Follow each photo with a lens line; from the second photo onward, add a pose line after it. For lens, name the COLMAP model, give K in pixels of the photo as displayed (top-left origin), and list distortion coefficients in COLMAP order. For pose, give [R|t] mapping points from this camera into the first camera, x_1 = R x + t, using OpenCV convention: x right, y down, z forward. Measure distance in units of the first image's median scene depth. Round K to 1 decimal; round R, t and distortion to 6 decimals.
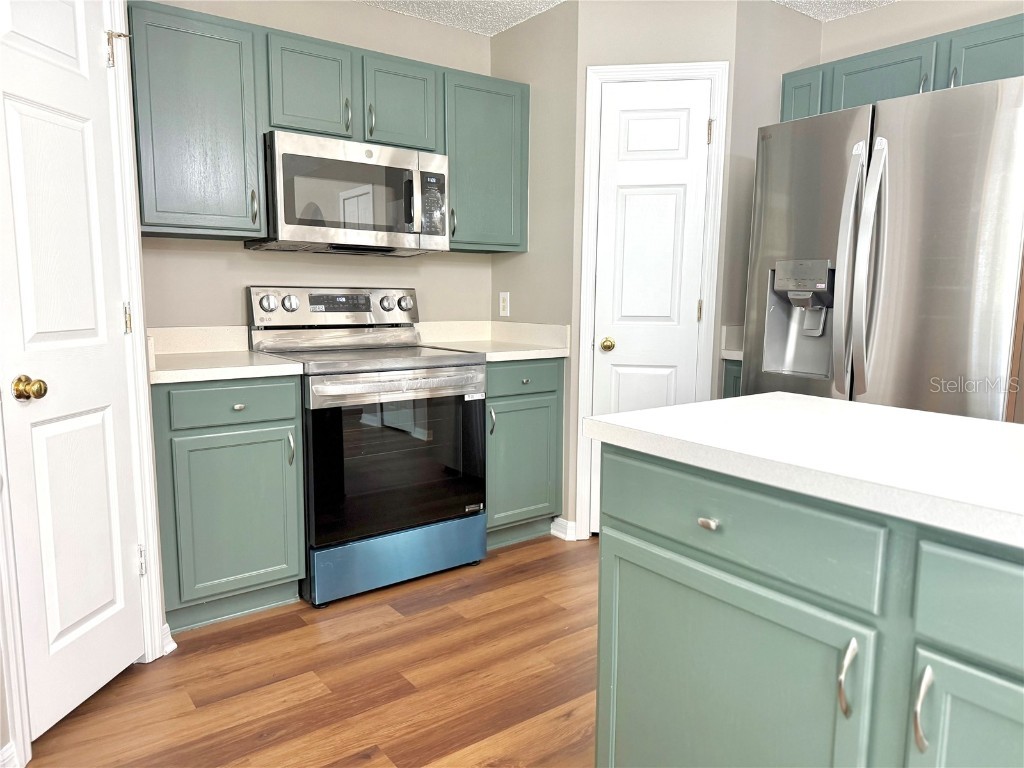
lens RADIAL K [[719.3, 0, 514.5], [0, 719.3, 396.7], [0, 0, 1]] dist [0.104282, -0.130841]
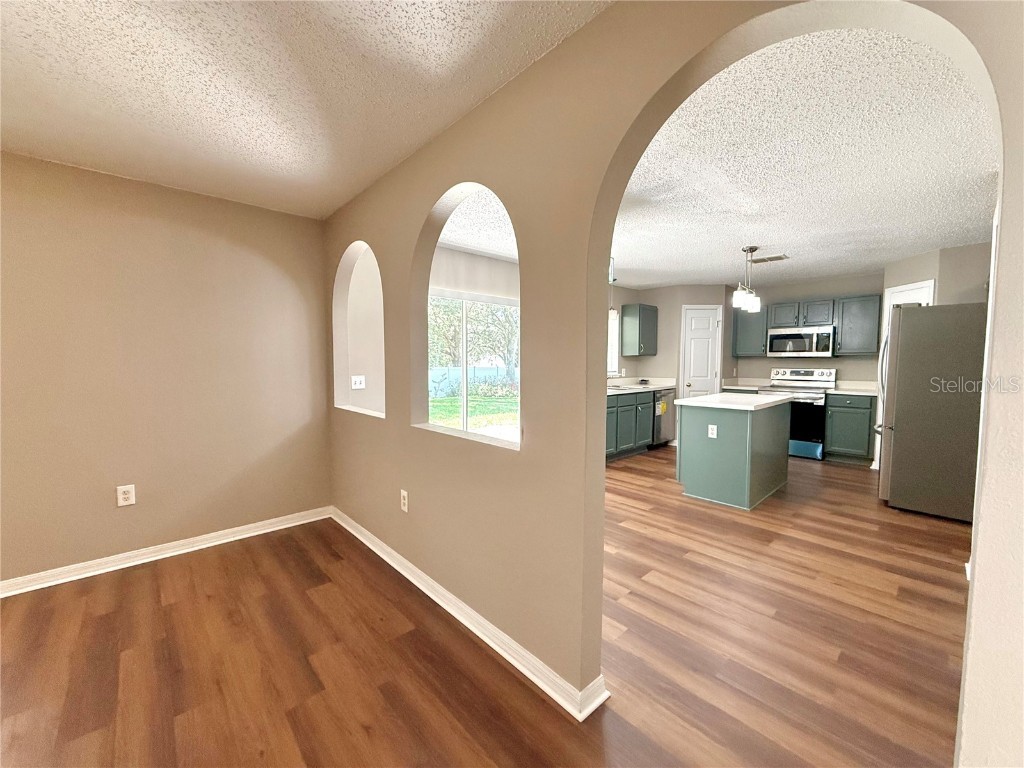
lens RADIAL K [[405.9, 0, 512.0], [0, 405.9, 384.0], [0, 0, 1]] dist [0.000502, 0.000016]
pose [[0.093492, 0.048273, -0.994449, 1.572081], [-0.147592, 0.988460, 0.034106, 0.051864], [0.984620, 0.143584, 0.099538, -0.488104]]
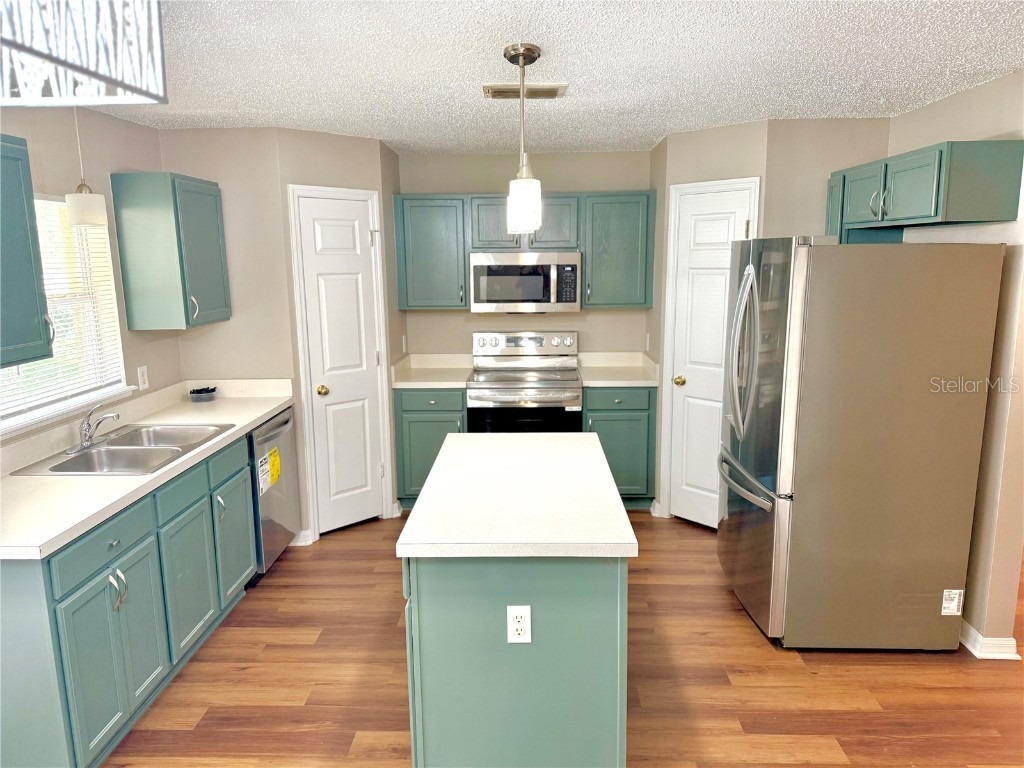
lens RADIAL K [[719.3, 0, 514.5], [0, 719.3, 396.7], [0, 0, 1]] dist [0.104282, -0.130841]
pose [[0.774673, 0.102105, -0.624065, 0.834780], [-0.075136, 0.994749, 0.069486, -0.127091], [0.627883, -0.006939, 0.778277, -0.306284]]
